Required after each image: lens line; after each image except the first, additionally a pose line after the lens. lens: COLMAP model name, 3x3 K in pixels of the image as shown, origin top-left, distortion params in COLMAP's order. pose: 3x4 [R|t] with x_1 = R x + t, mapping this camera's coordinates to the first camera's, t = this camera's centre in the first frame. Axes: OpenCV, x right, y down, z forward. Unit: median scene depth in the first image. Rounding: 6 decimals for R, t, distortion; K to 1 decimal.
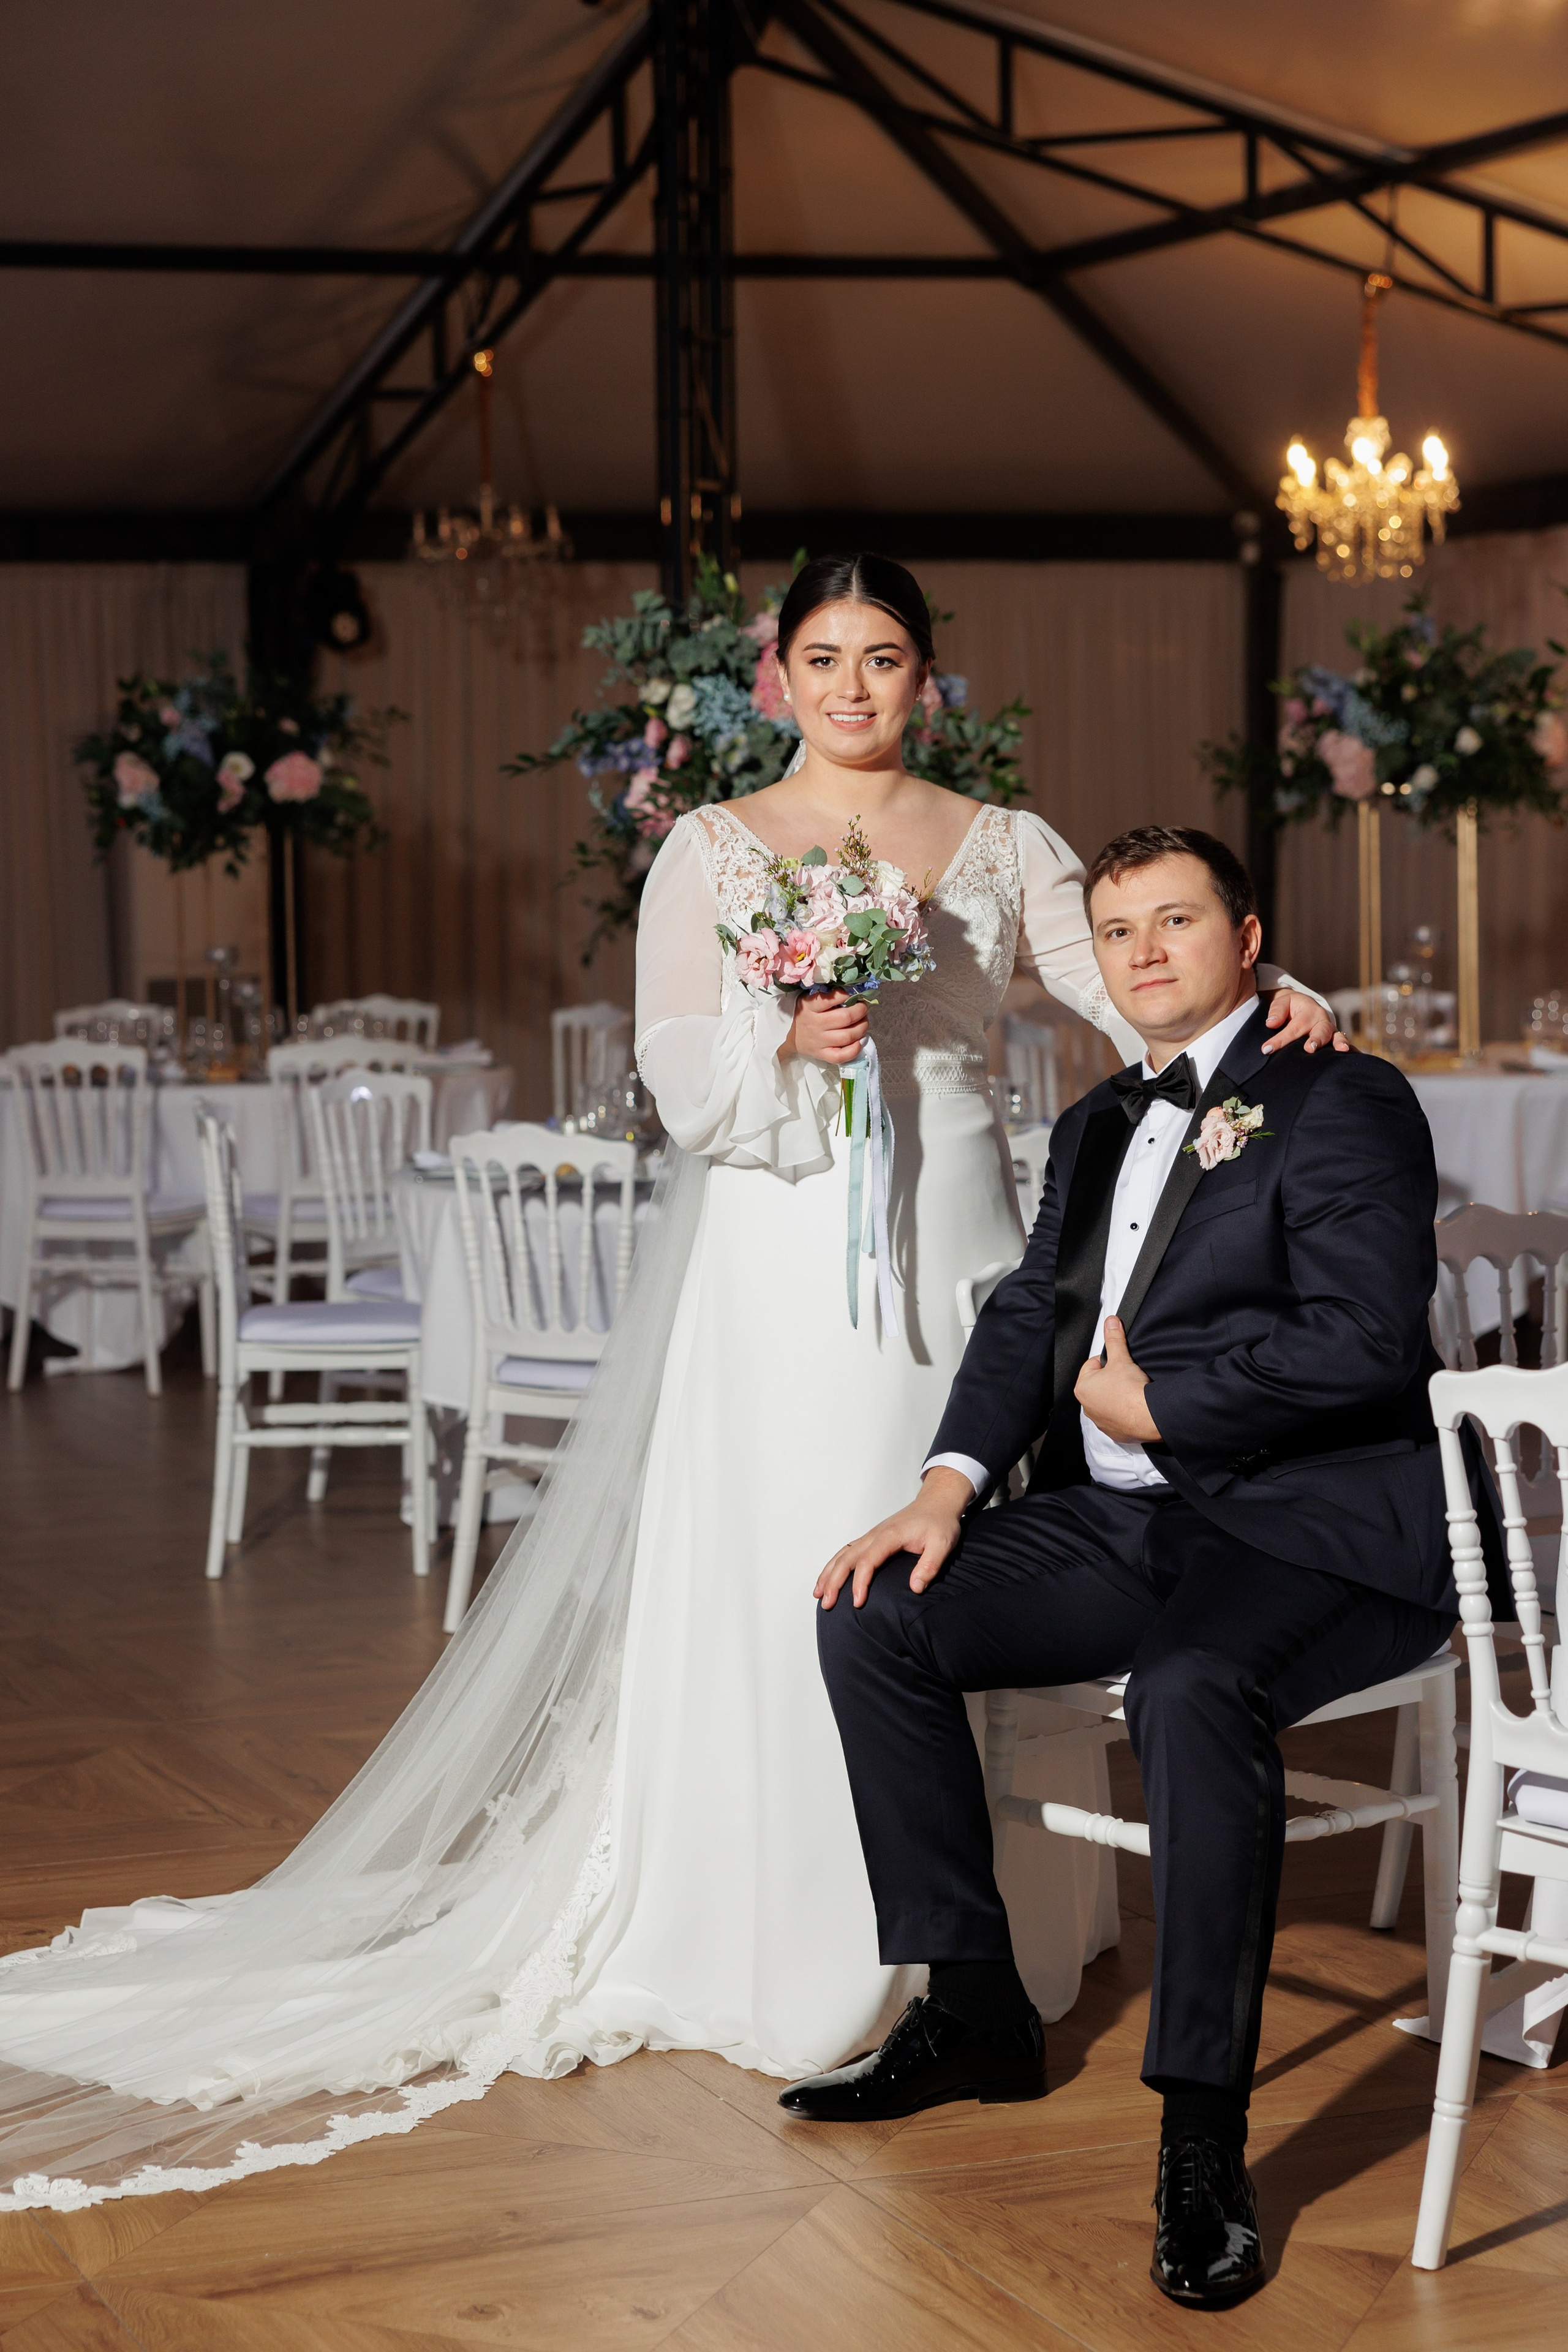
lens RADIAL K [[4080.3, 0, 281.2], [0, 4080.3, 1053.2], [0, 0, 1]] dist [0.007968, 0.025170]
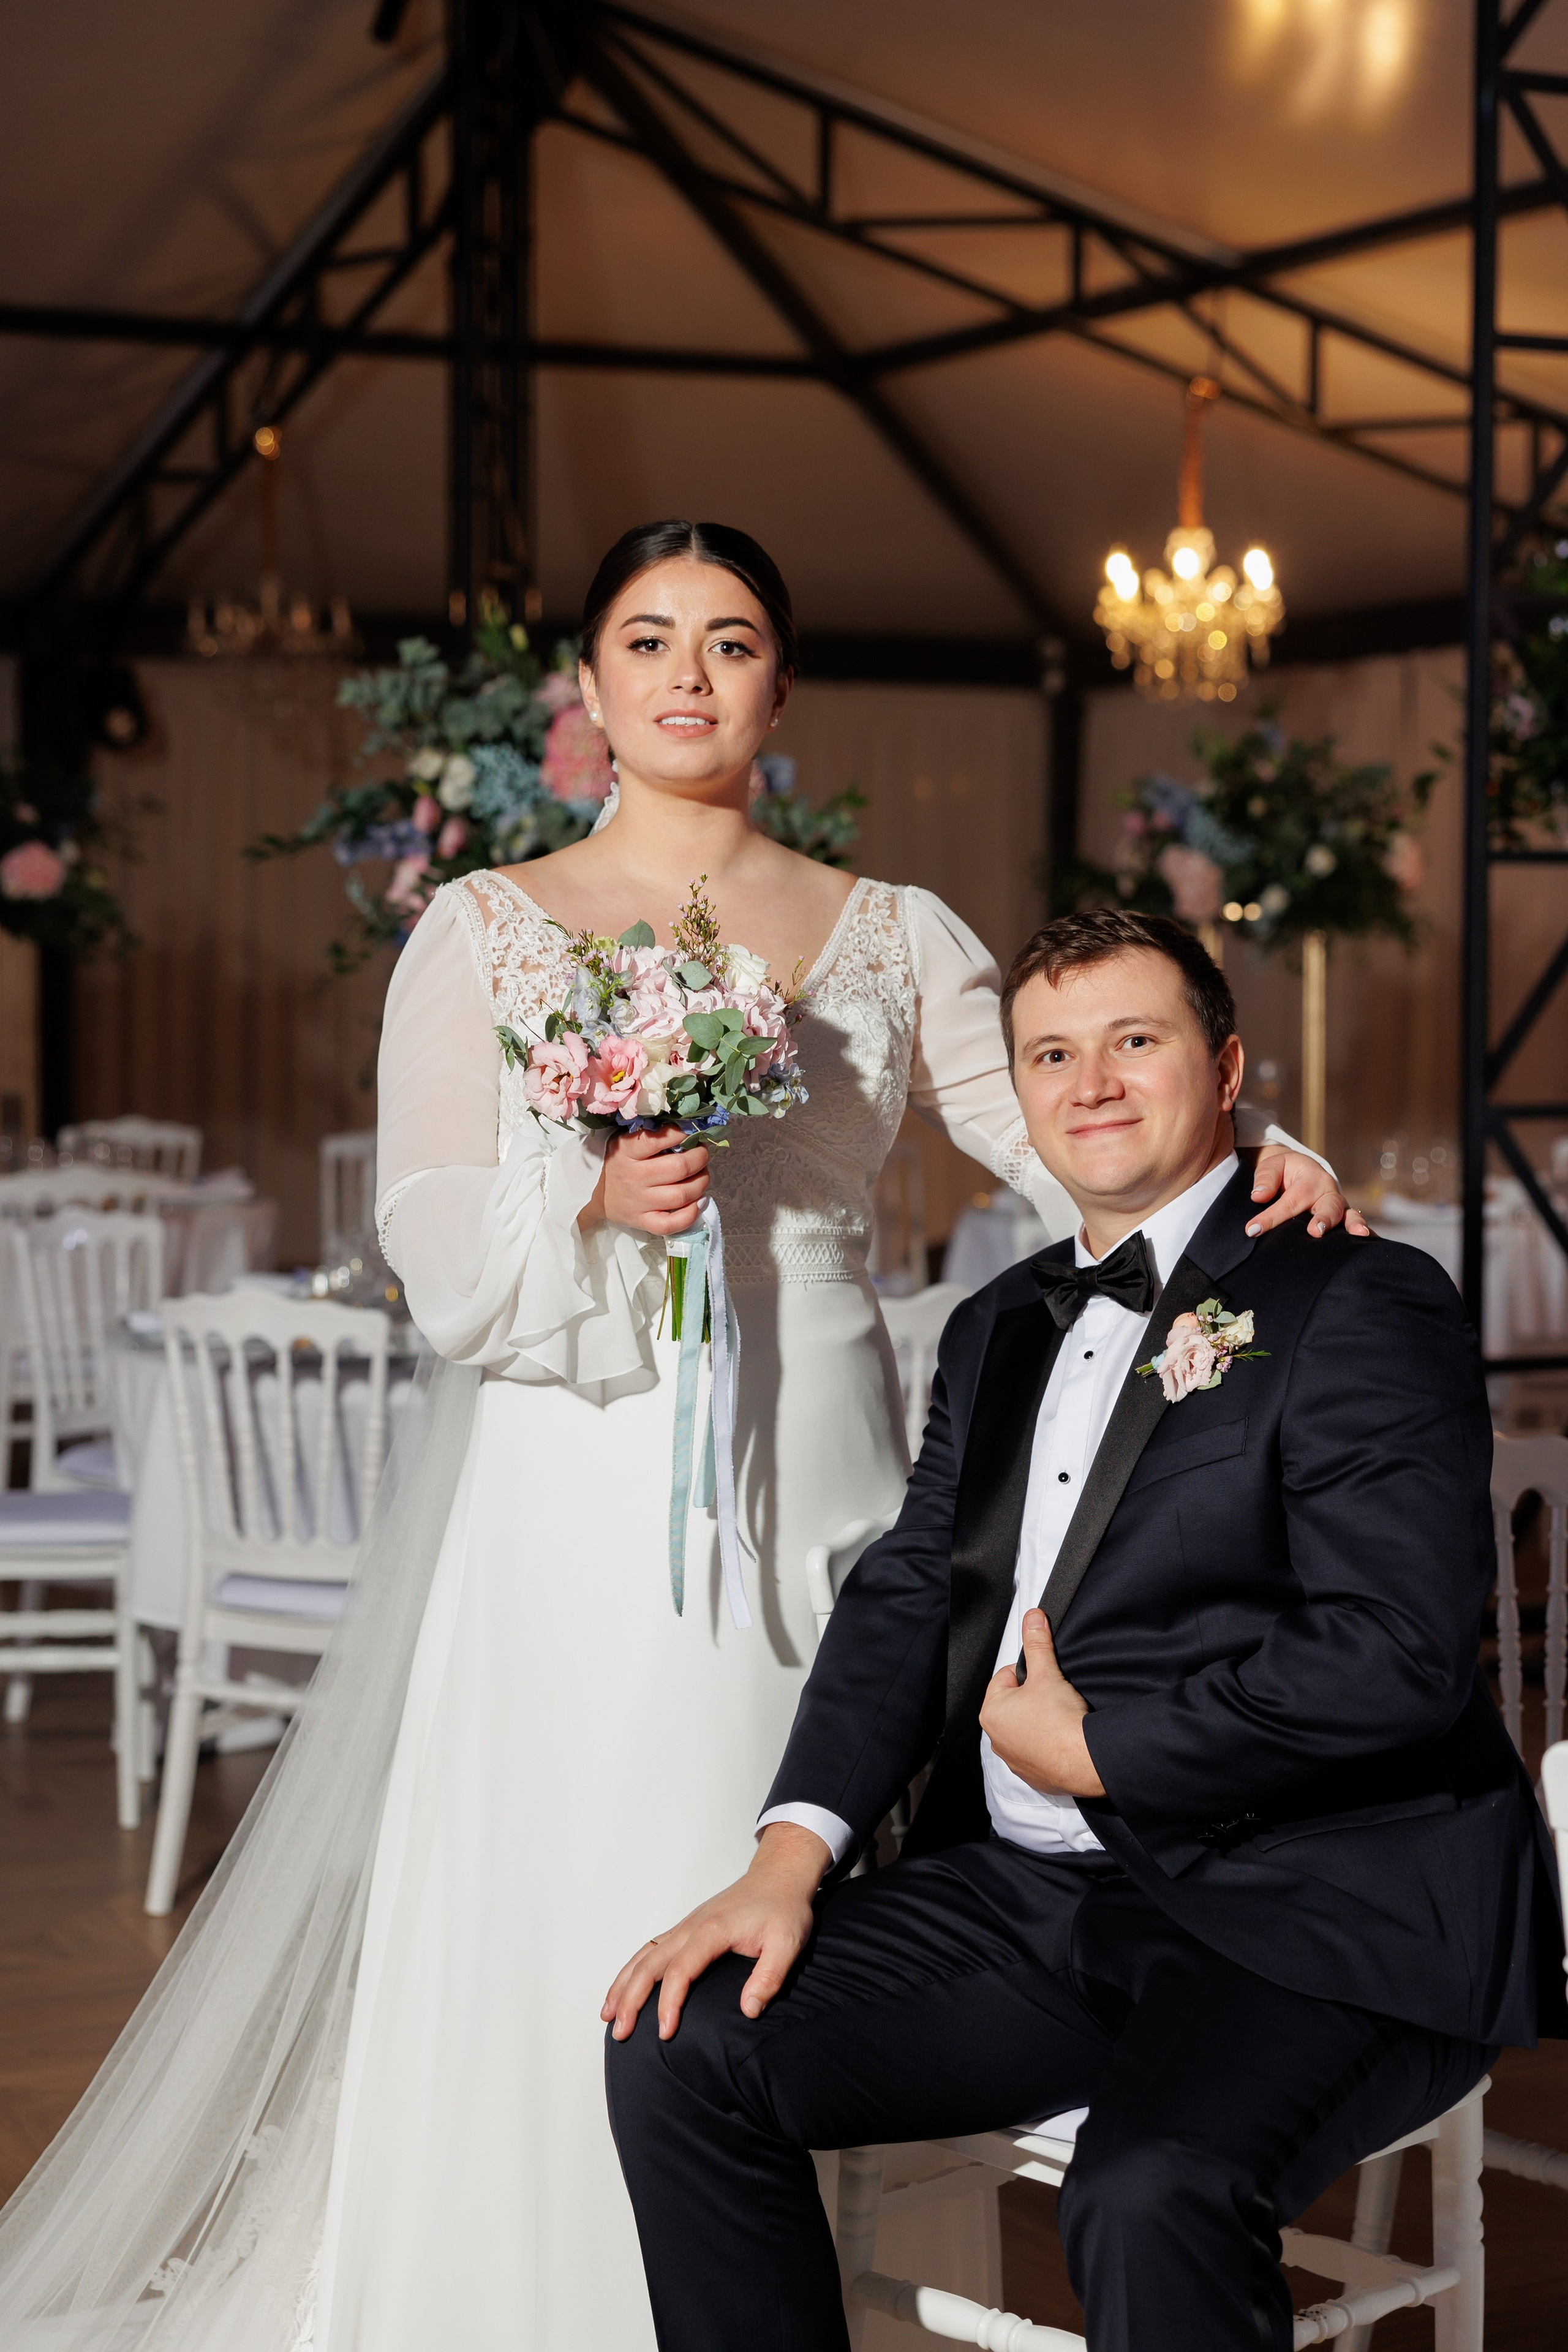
lens RADIAL K [[3821.7, 0, 694.5], [0, 3821.7, 1175.7], [0, 0, 1]] dist [-0.001448, 0.071303]
pose [[0.988294, 0.013005, 0.152006, 0.028624], [-0.013262, 0.999912, 0.000679, -0.005808], [-0.151984, -0.002687, 0.988379, 0.223511]]
